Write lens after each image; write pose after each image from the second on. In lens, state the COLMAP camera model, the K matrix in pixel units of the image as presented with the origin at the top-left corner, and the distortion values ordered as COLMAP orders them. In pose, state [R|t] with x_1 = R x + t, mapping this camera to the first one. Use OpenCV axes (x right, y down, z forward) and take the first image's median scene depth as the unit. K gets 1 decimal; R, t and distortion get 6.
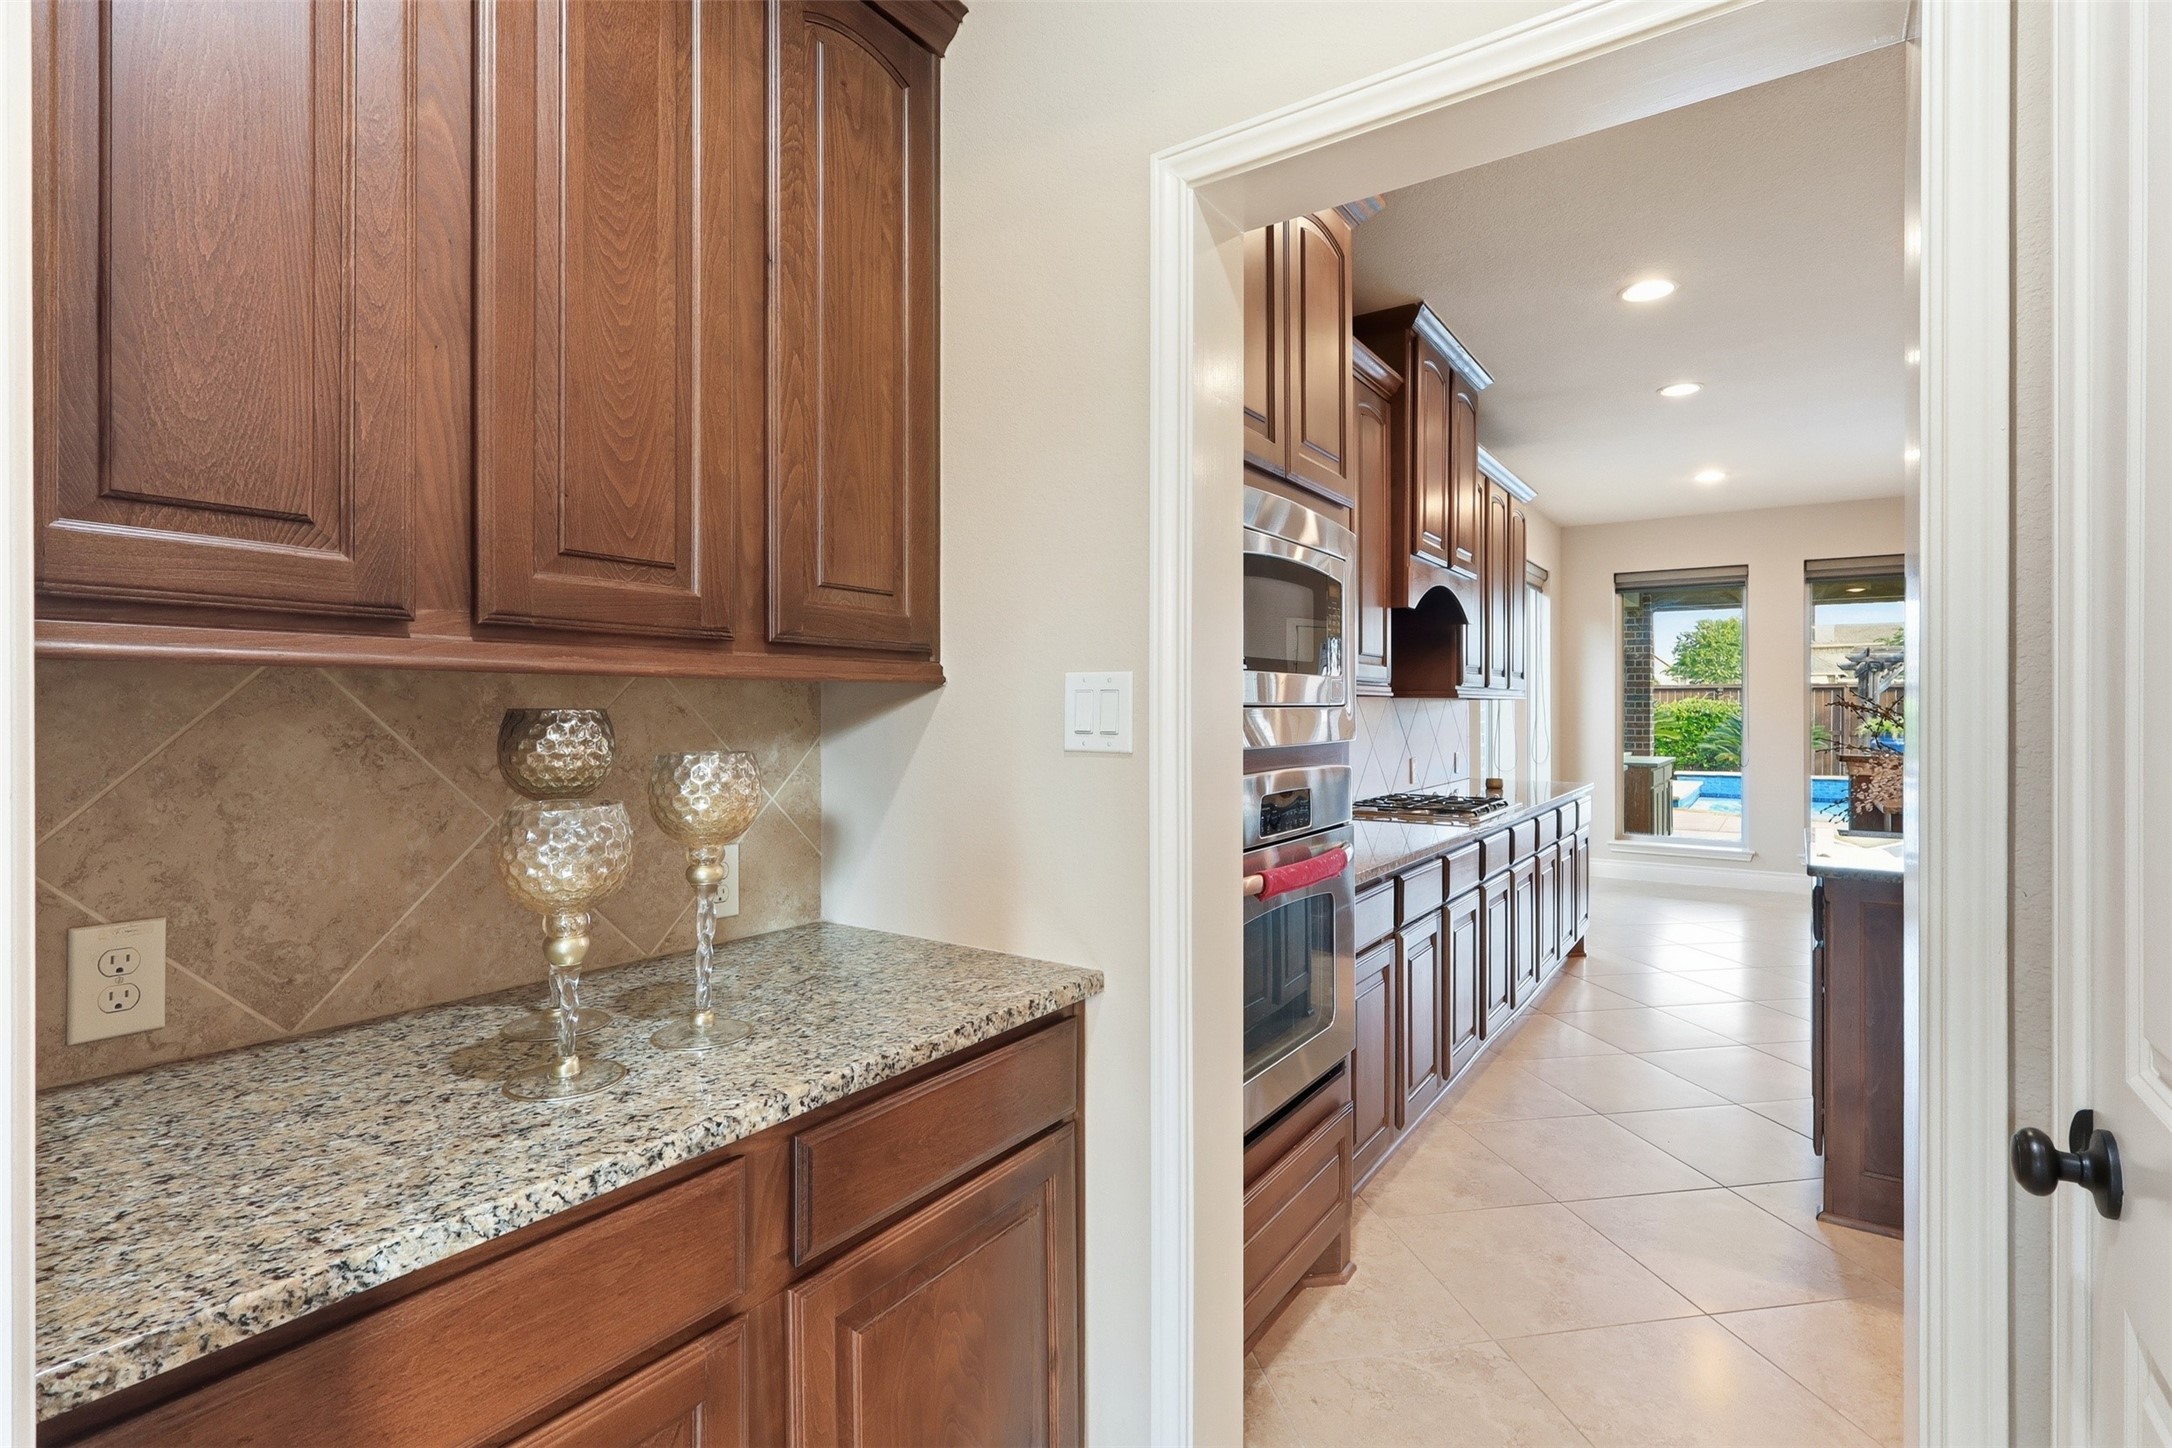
lens RADIAL K [[1020.9, 0, 1088.4], [0, 1020.9, 704.2], [0, 0, 1]] dist [-0.003734, 0.001400]
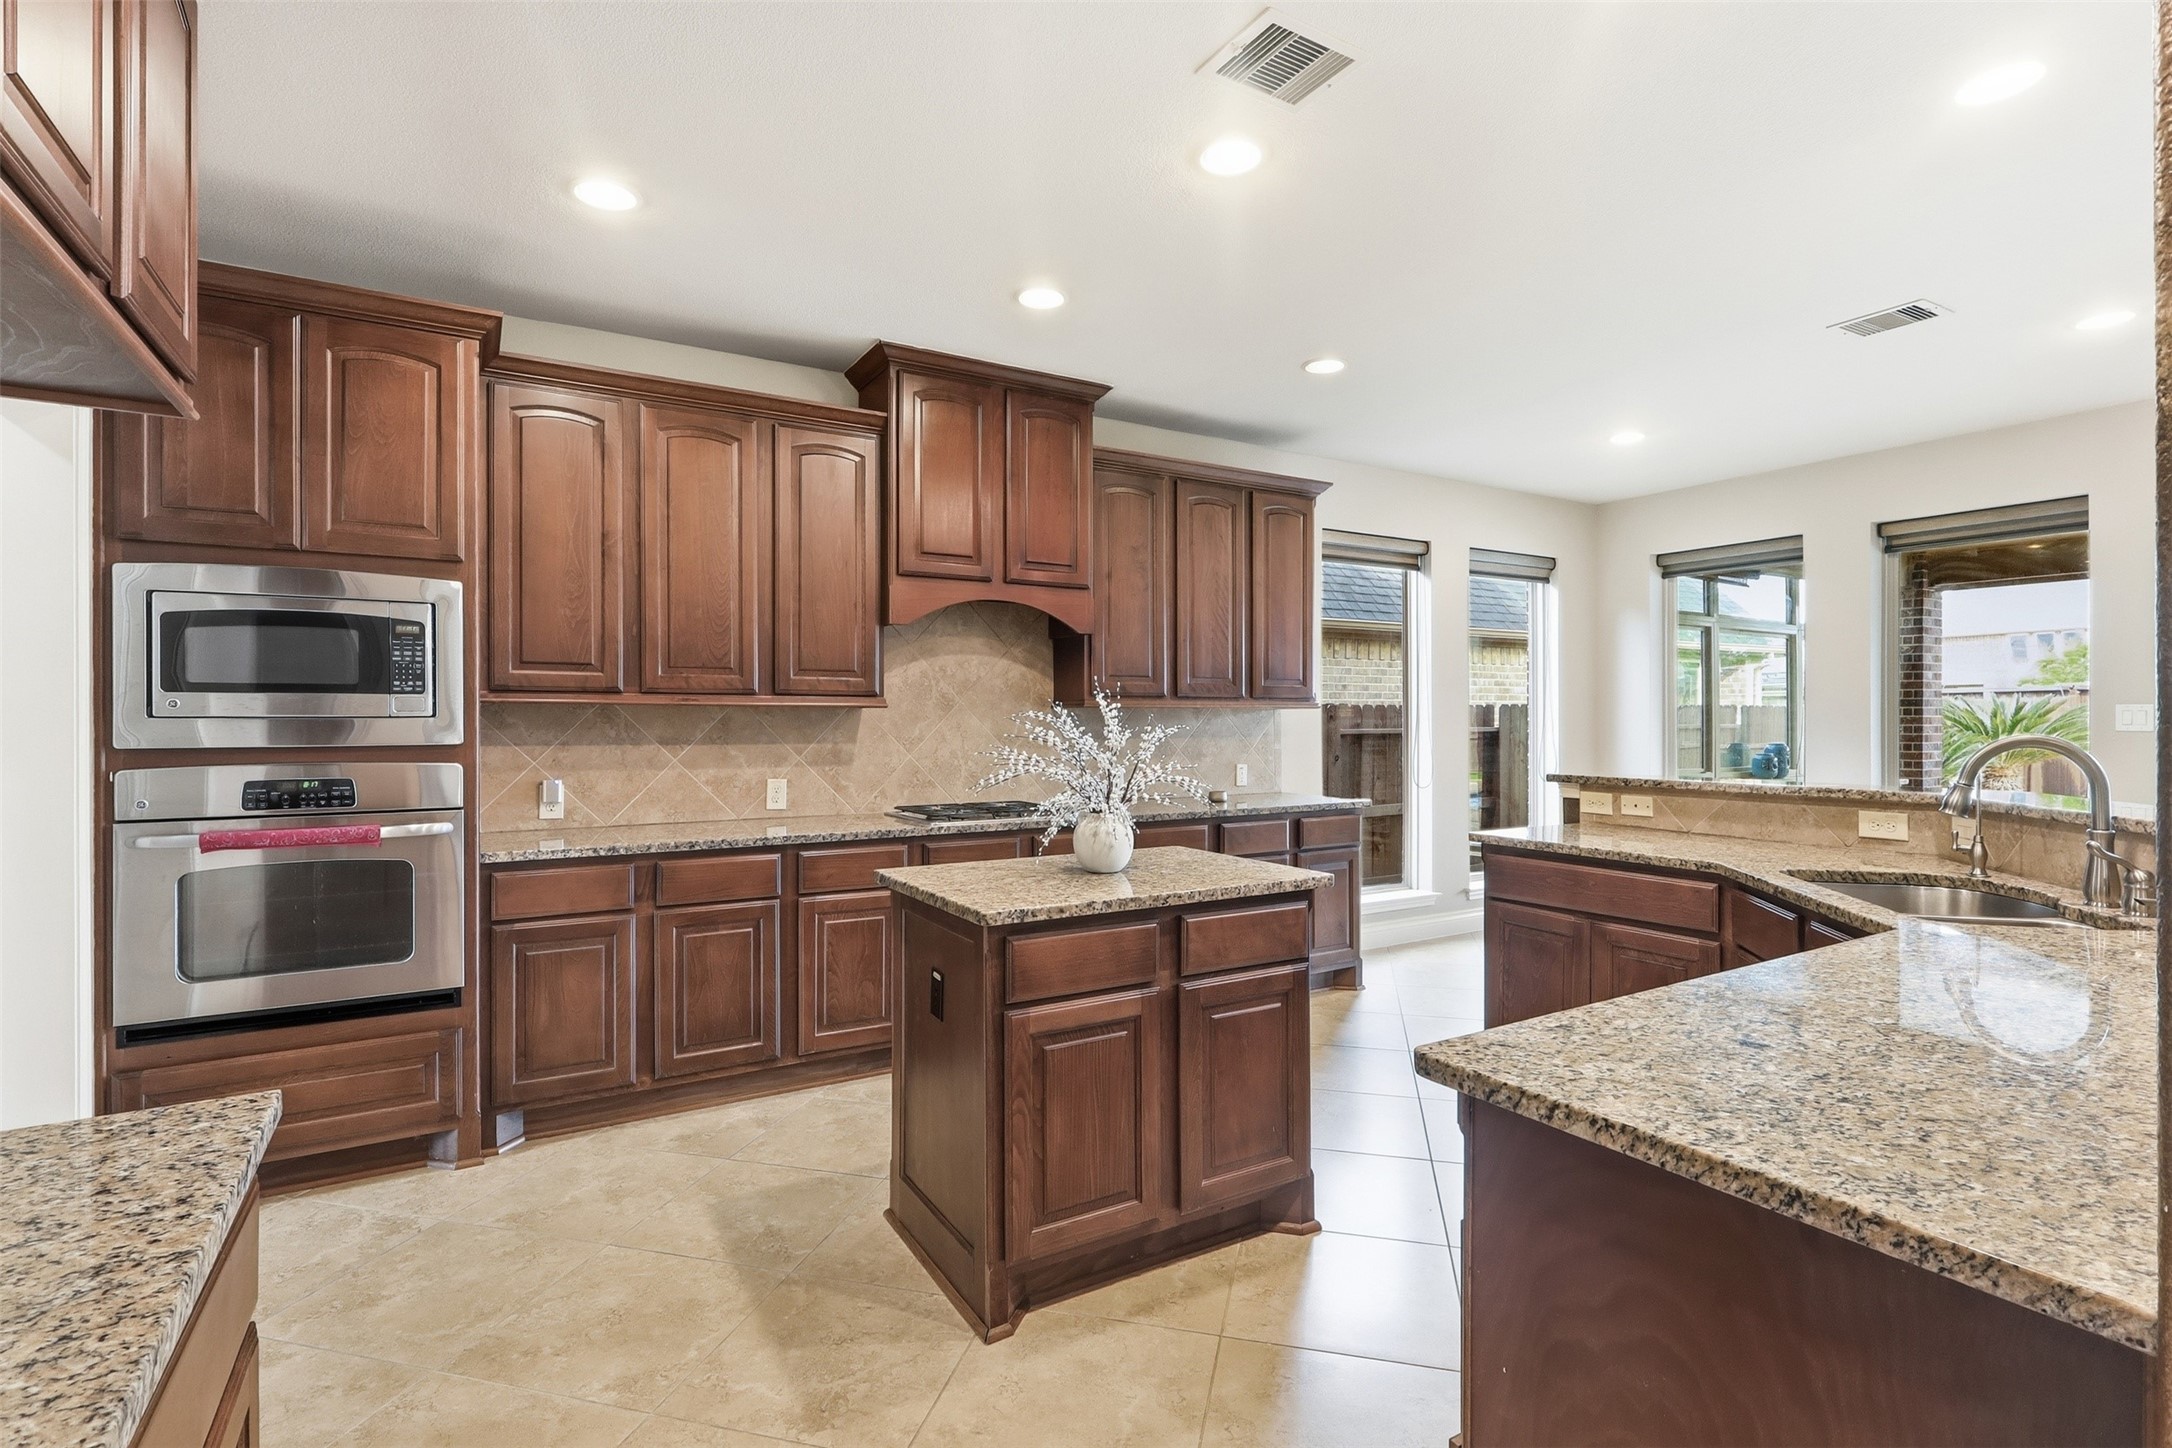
lens RADIAL K [[1020.9, 0, 1085.7], [0, 1020.9, 720.4], [0, 0, 1]] dist [-0.003734, 0.001400]
pose [[0.904026, -0.002130, -0.427472, 0.713349], [0.003651, 0.999990, 0.002740, 0.002094], [0.427462, -0.004038, 0.904024, 0.086105]]
